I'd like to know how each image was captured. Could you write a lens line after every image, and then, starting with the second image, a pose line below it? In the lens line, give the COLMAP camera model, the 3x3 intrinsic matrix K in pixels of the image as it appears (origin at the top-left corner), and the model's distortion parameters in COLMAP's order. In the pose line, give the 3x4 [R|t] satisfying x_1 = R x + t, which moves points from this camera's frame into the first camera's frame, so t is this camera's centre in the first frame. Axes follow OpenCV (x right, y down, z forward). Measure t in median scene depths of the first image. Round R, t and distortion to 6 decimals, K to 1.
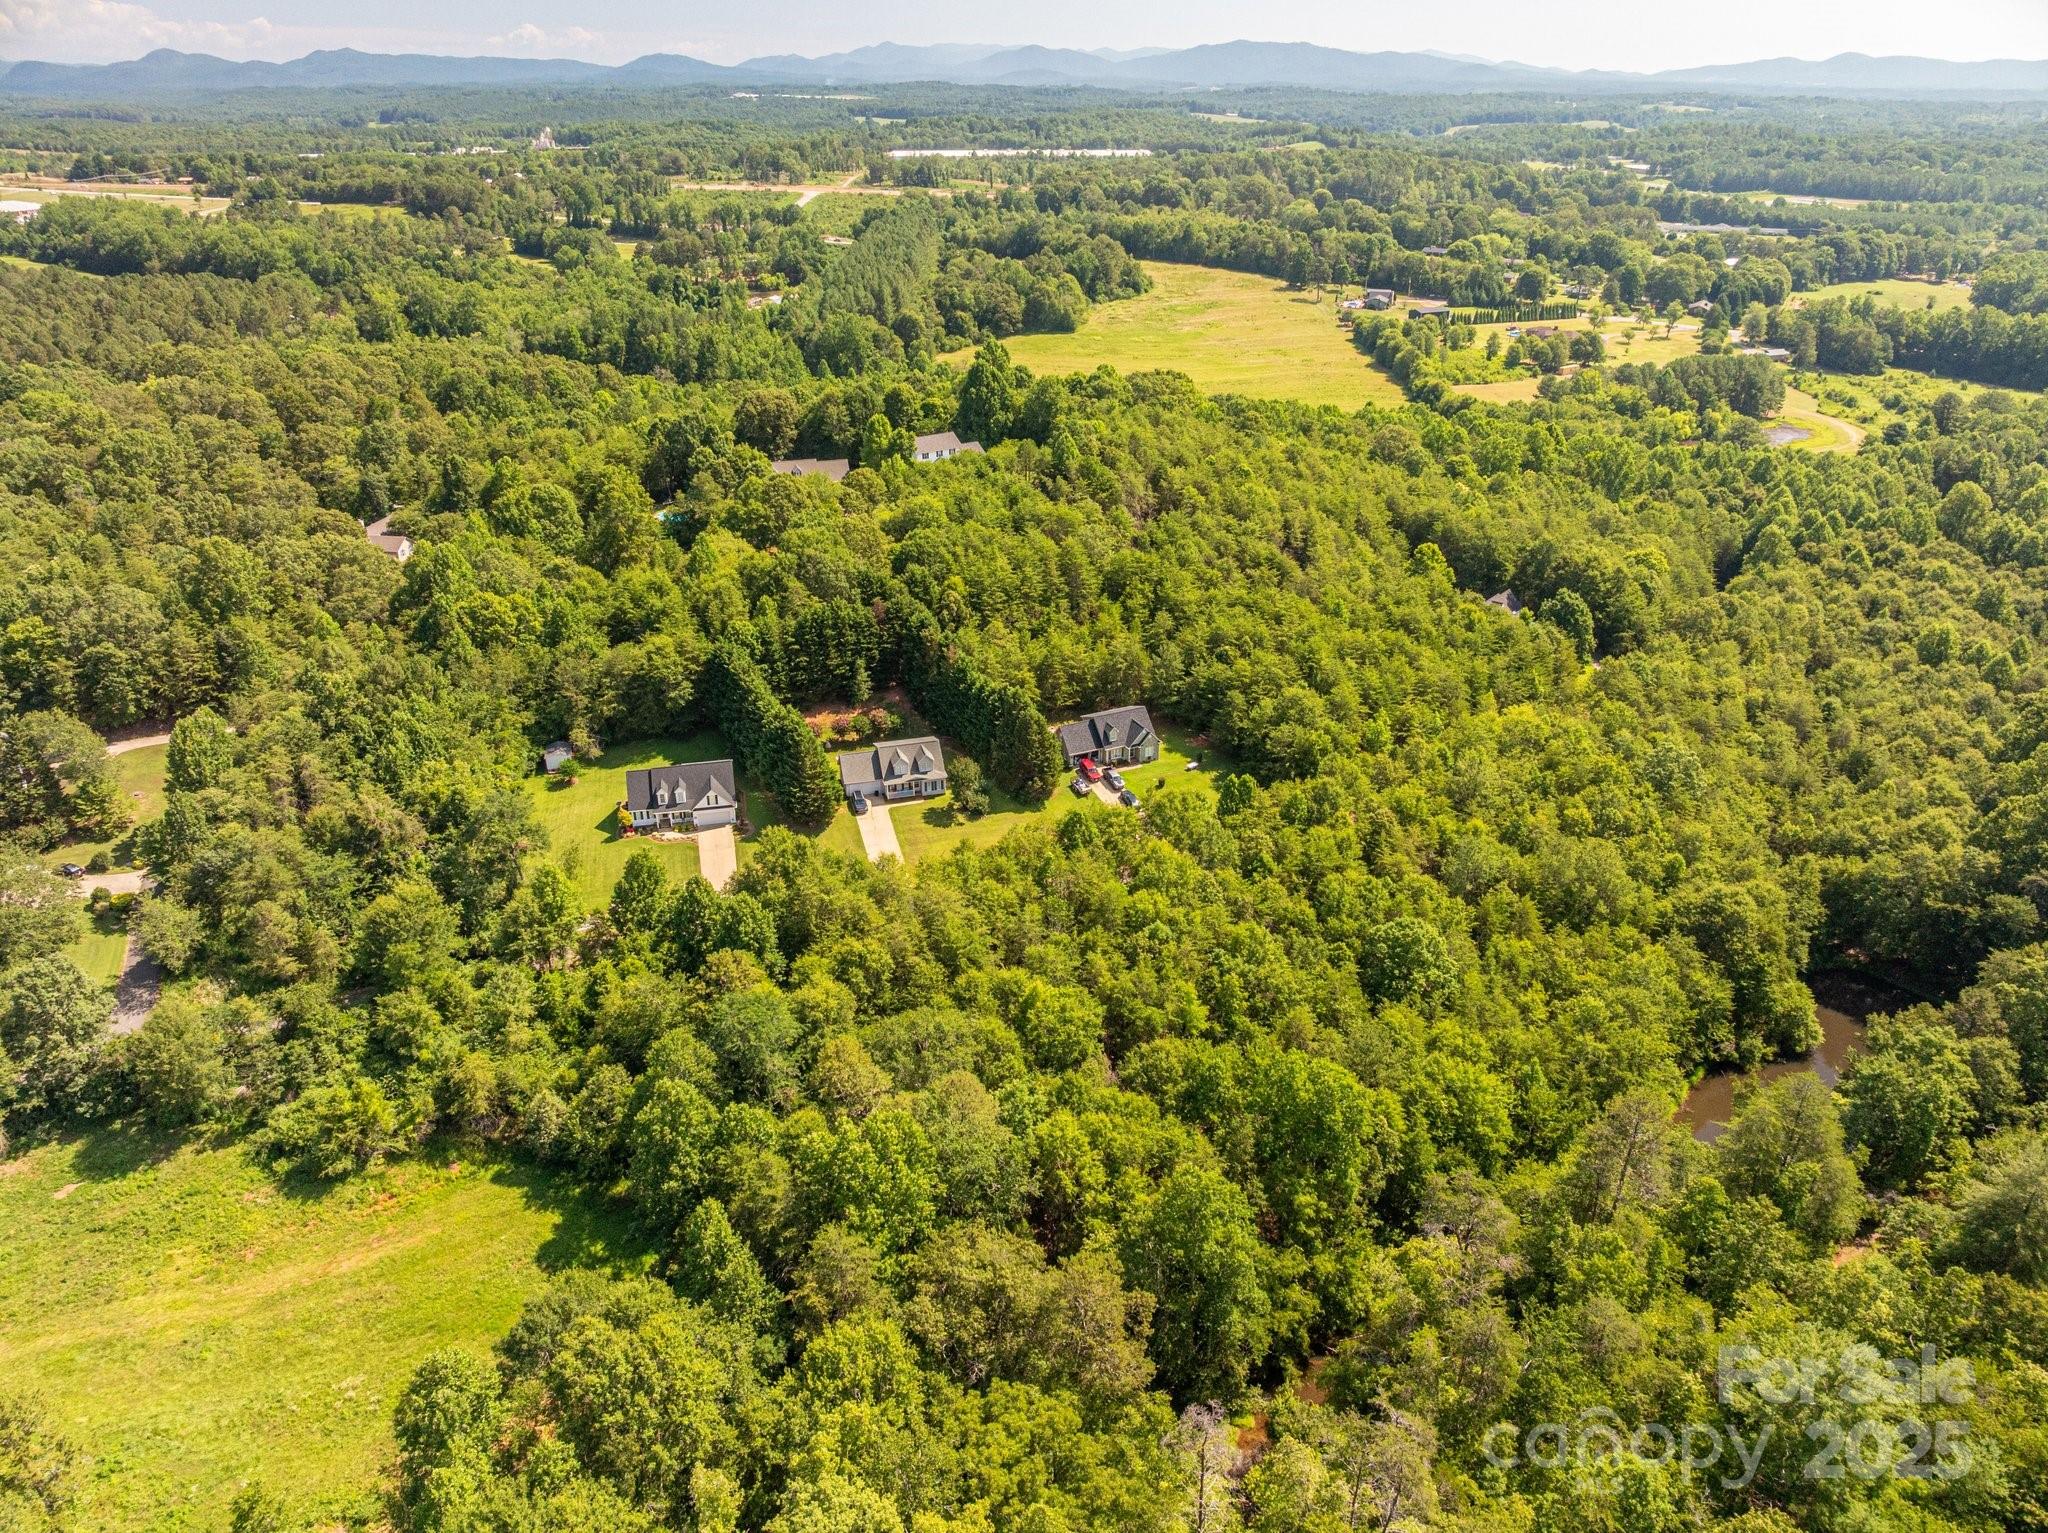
lens RADIAL K [[1442.3, 0, 1040.1], [0, 1442.3, 772.0], [0, 0, 1]] dist [-0.052094, 0.021345]
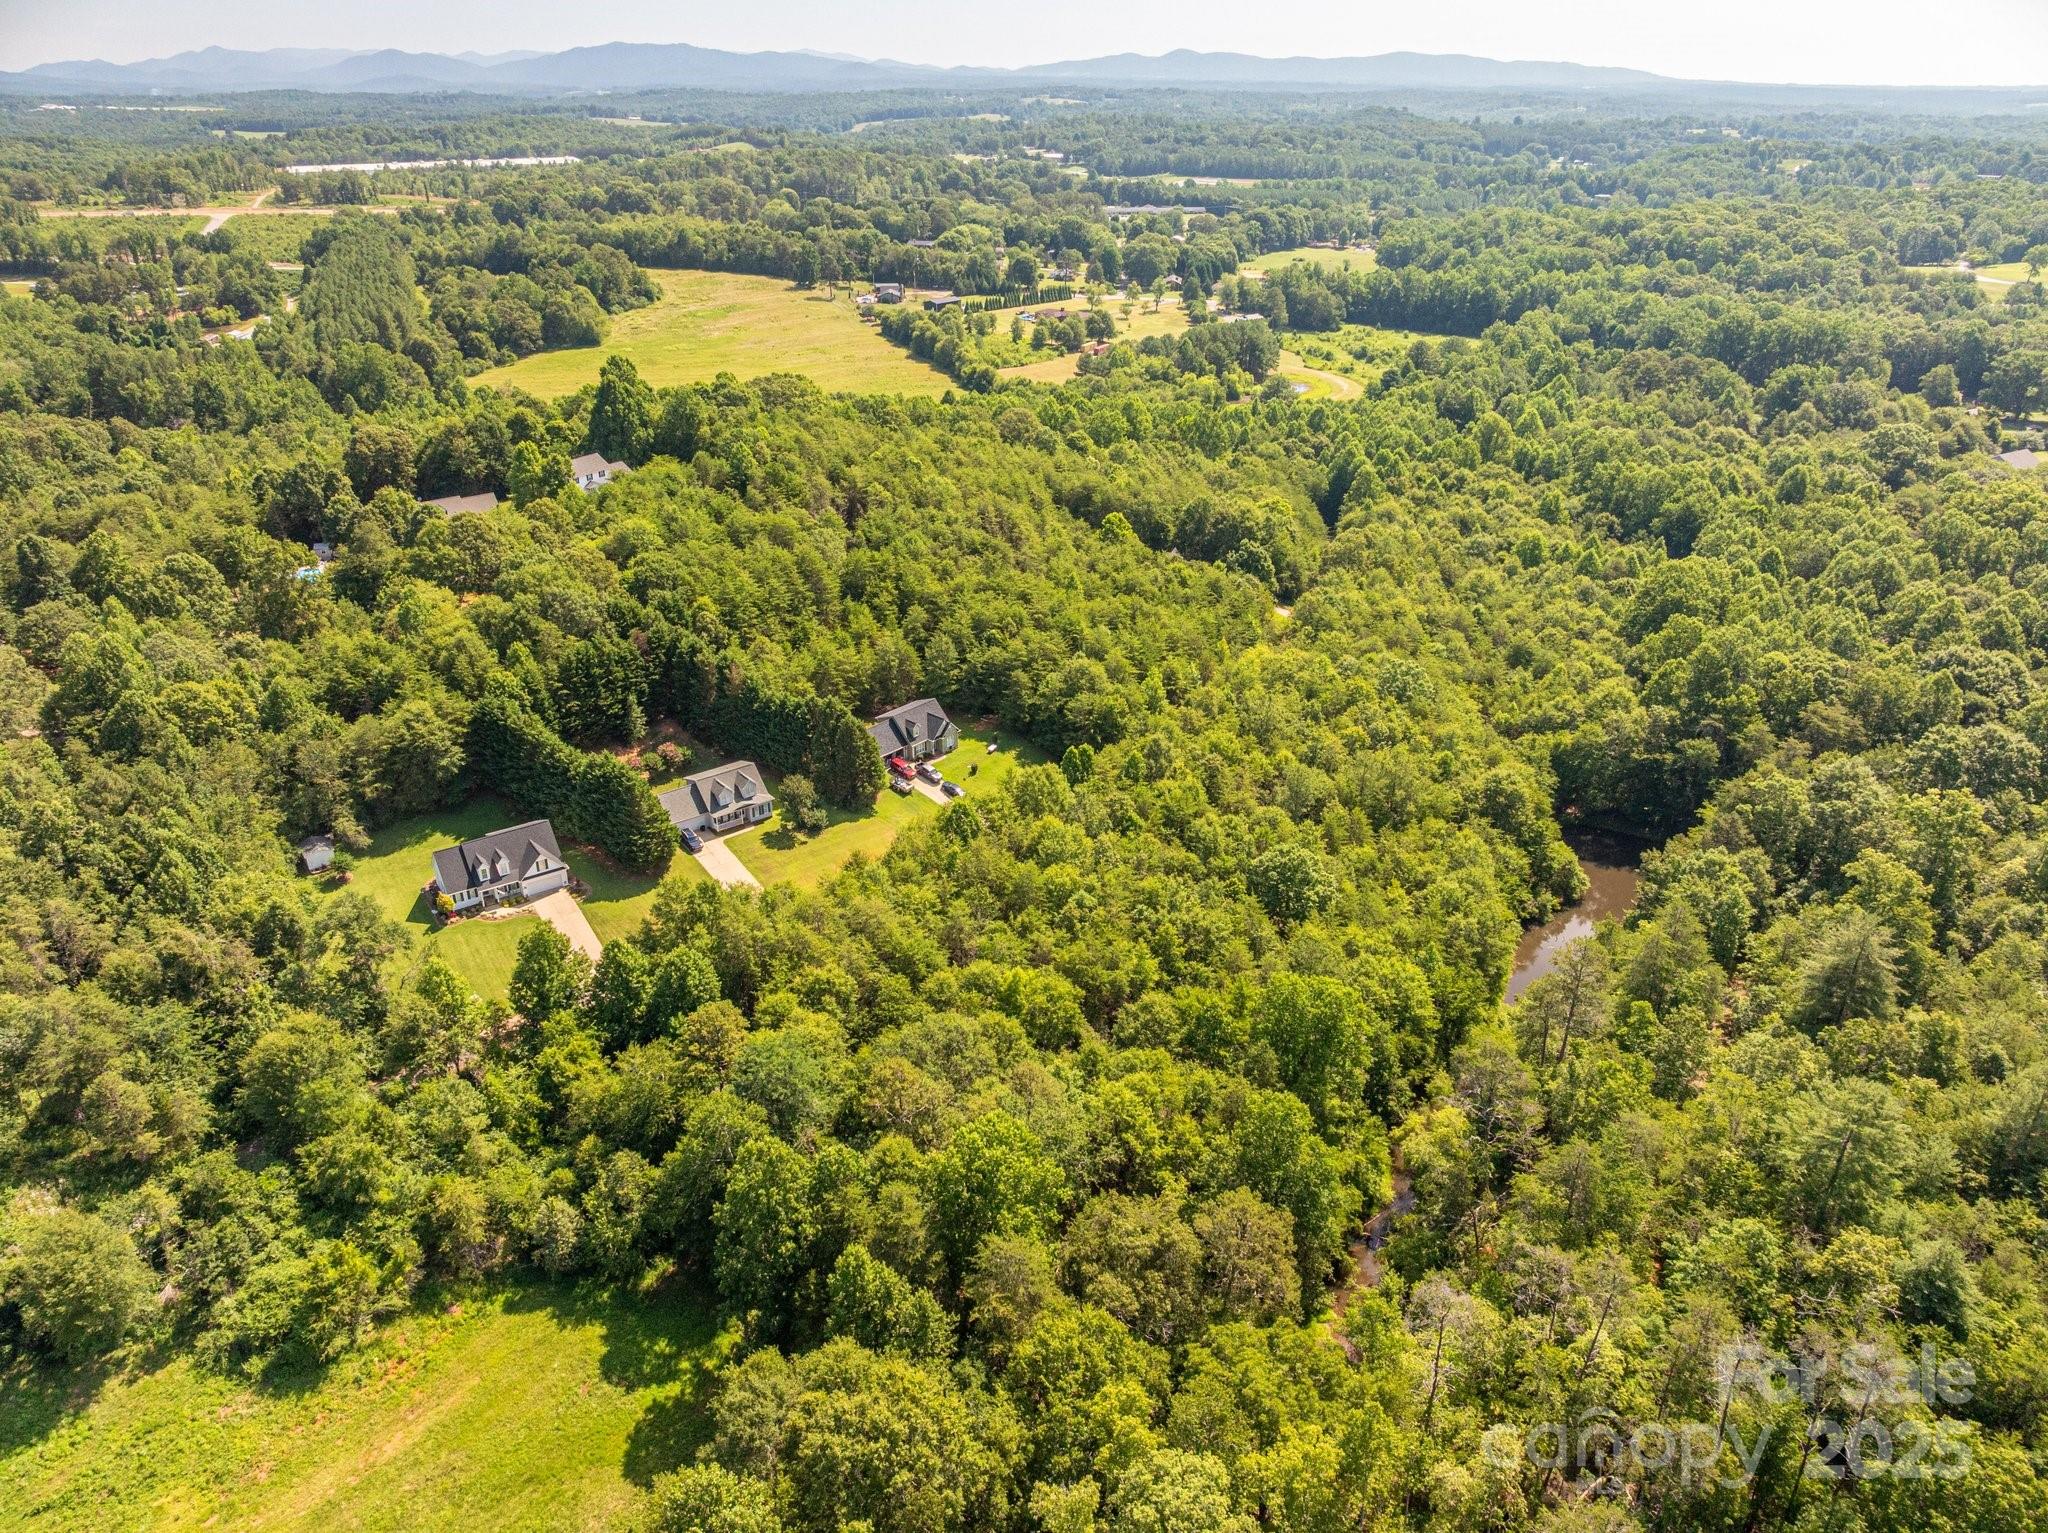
lens RADIAL K [[1442.3, 0, 1040.1], [0, 1442.3, 772.0], [0, 0, 1]] dist [-0.052094, 0.021345]
pose [[0.926036, -0.166012, 0.338967, -0.179003], [0.166129, 0.985681, 0.028891, -0.009756], [-0.338909, 0.029558, 0.940355, 0.020865]]
